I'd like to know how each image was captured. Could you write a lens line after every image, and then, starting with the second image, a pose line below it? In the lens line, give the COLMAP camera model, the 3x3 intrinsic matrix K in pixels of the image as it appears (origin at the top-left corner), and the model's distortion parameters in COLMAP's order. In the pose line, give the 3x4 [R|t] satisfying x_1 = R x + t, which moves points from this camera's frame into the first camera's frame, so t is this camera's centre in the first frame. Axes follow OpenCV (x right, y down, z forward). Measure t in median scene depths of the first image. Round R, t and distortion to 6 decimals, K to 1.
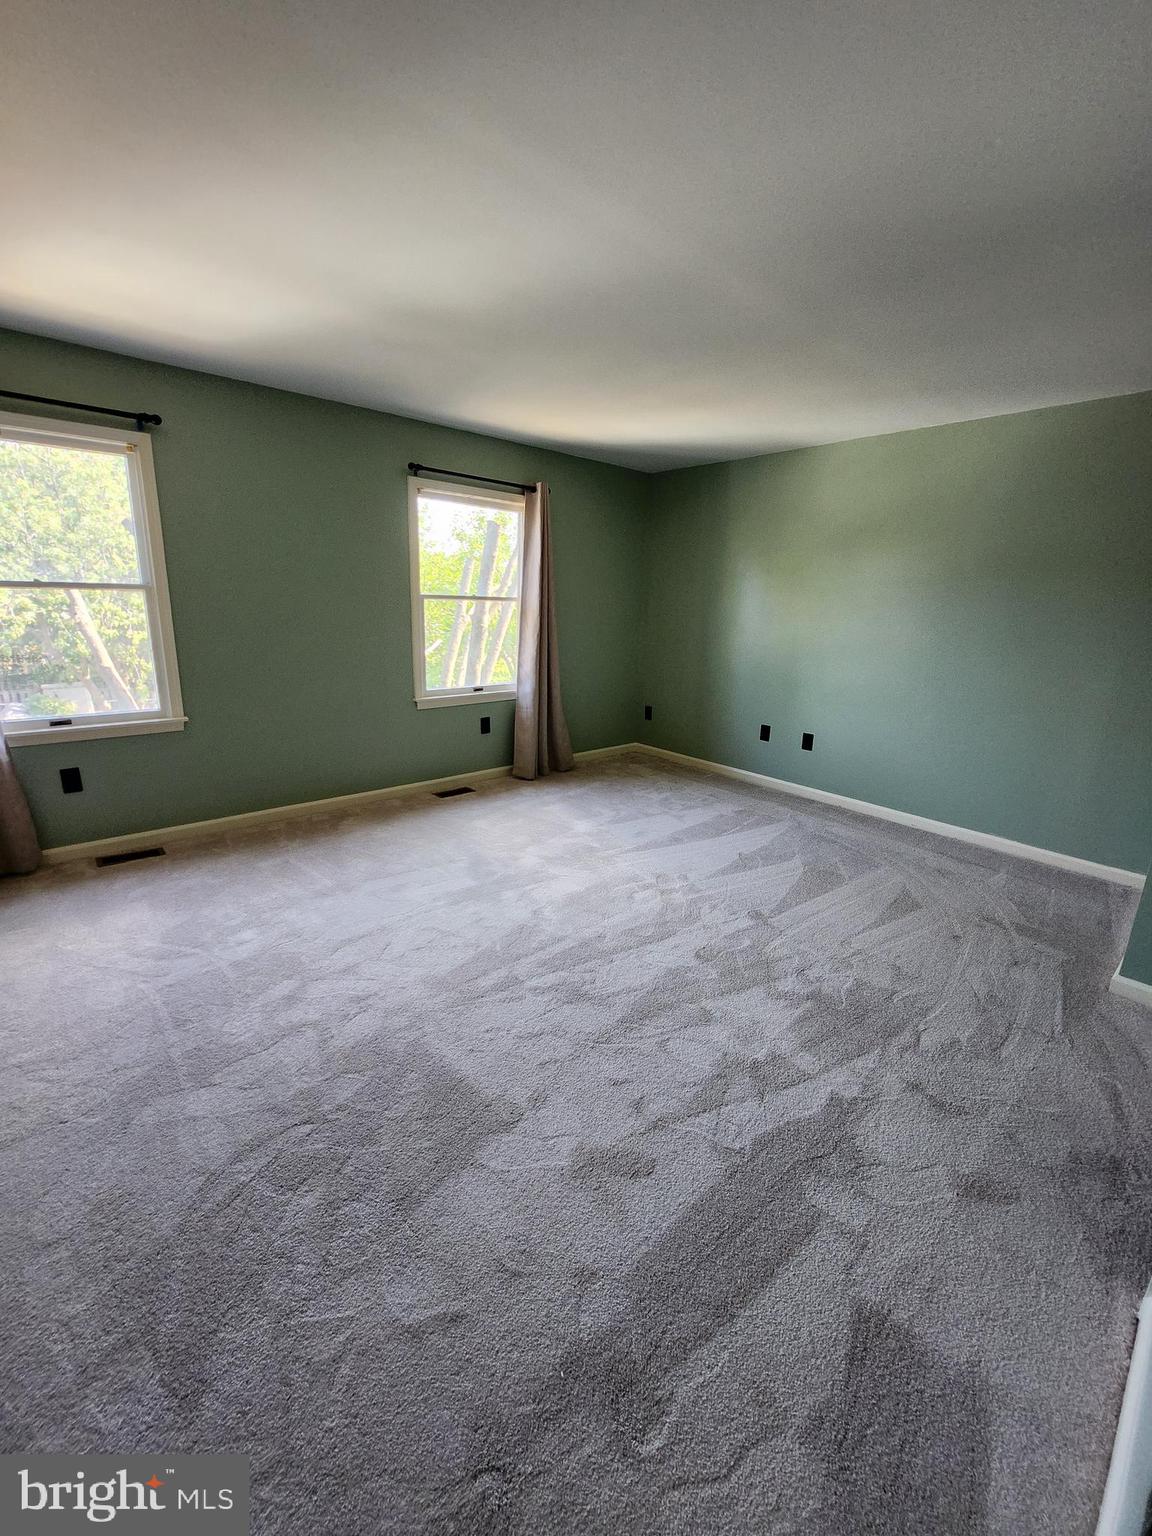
lens RADIAL K [[611.9, 0, 577.9], [0, 611.9, 760.0], [0, 0, 1]] dist [-0.017893, -0.001747]
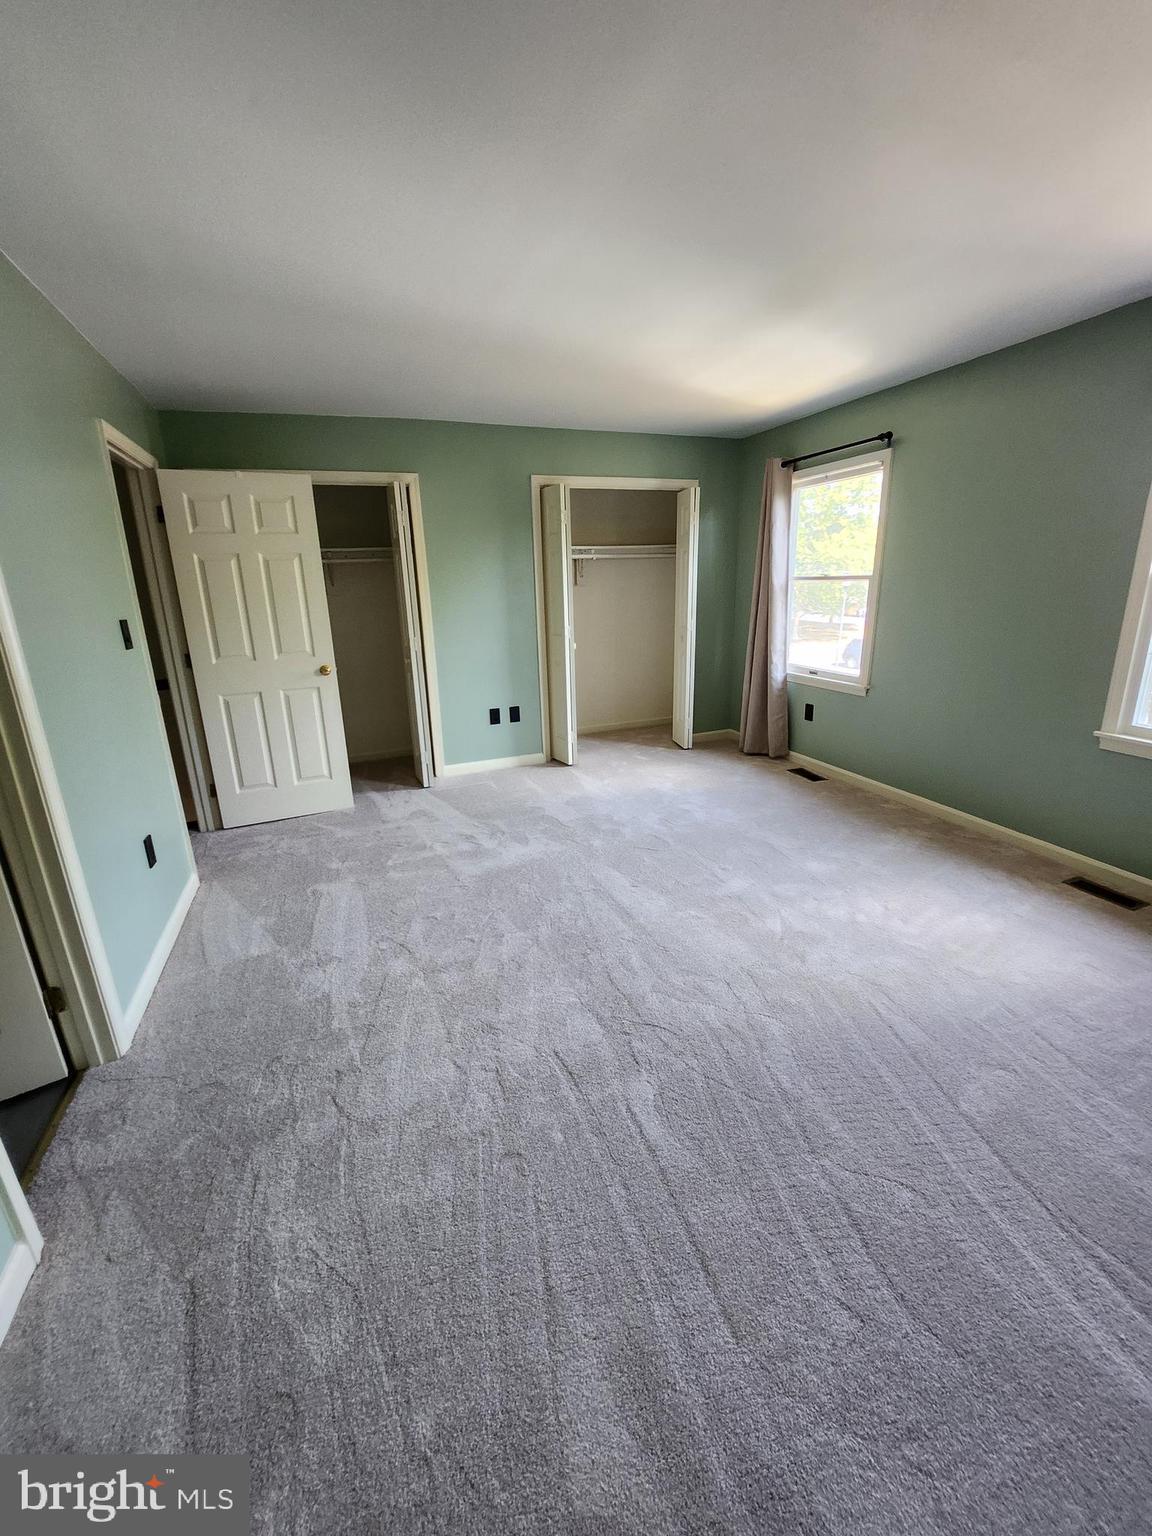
lens RADIAL K [[611.9, 0, 577.9], [0, 611.9, 760.0], [0, 0, 1]] dist [-0.017893, -0.001747]
pose [[-0.351874, 0.230677, -0.907179, 0.705906], [-0.227609, 0.918985, 0.321964, -0.202490], [0.907953, 0.319773, -0.270863, 0.900784]]
